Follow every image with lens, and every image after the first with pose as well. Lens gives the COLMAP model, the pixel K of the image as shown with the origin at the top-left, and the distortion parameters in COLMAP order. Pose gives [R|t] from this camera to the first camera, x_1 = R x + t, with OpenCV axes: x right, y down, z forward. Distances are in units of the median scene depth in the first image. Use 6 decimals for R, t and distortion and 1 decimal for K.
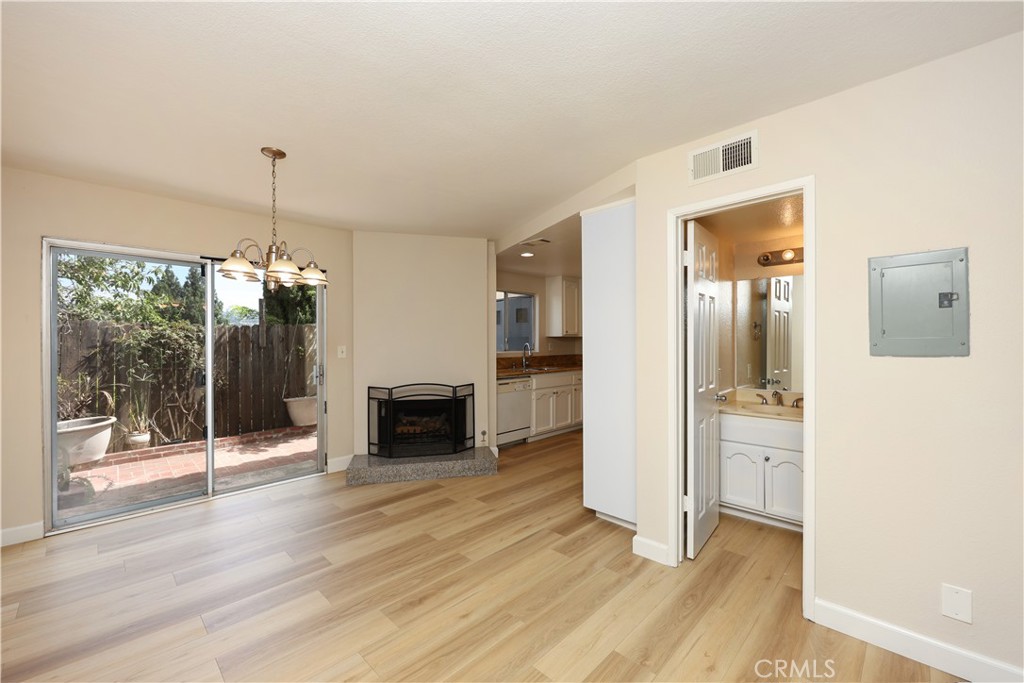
lens RADIAL K [[414.4, 0, 510.6], [0, 414.4, 341.3], [0, 0, 1]] dist [-0.008163, 0.000055]
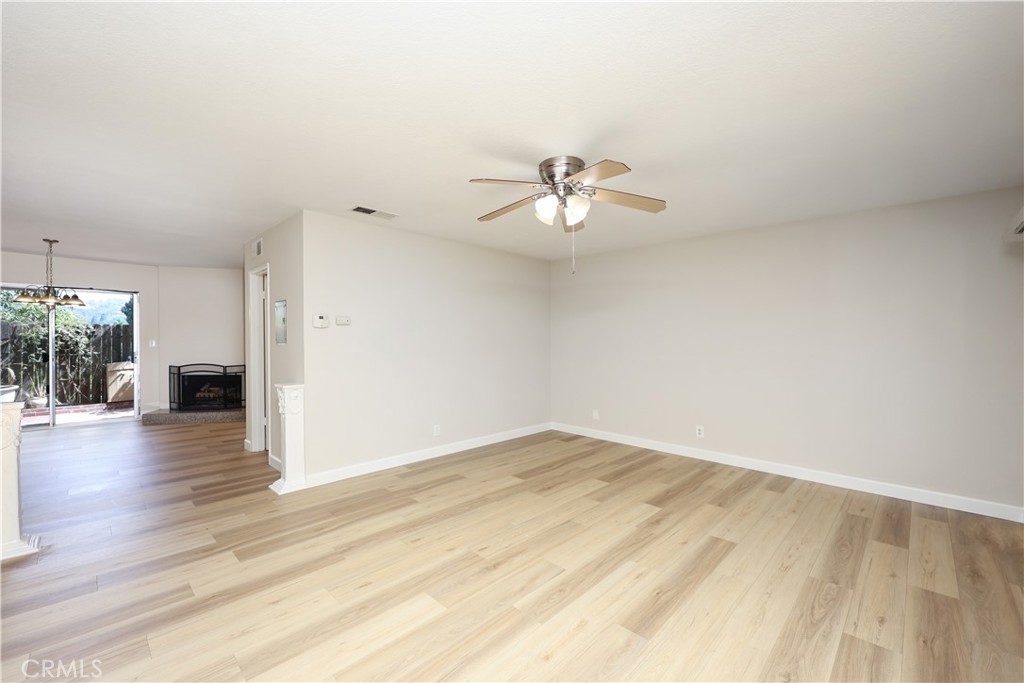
lens RADIAL K [[414.4, 0, 506.0], [0, 414.4, 340.4], [0, 0, 1]] dist [-0.008163, 0.000055]
pose [[0.999936, 0.009761, -0.005792, 0.786479], [-0.009753, 0.999951, 0.001539, -0.000328], [0.005807, -0.001482, 0.999982, -0.460750]]
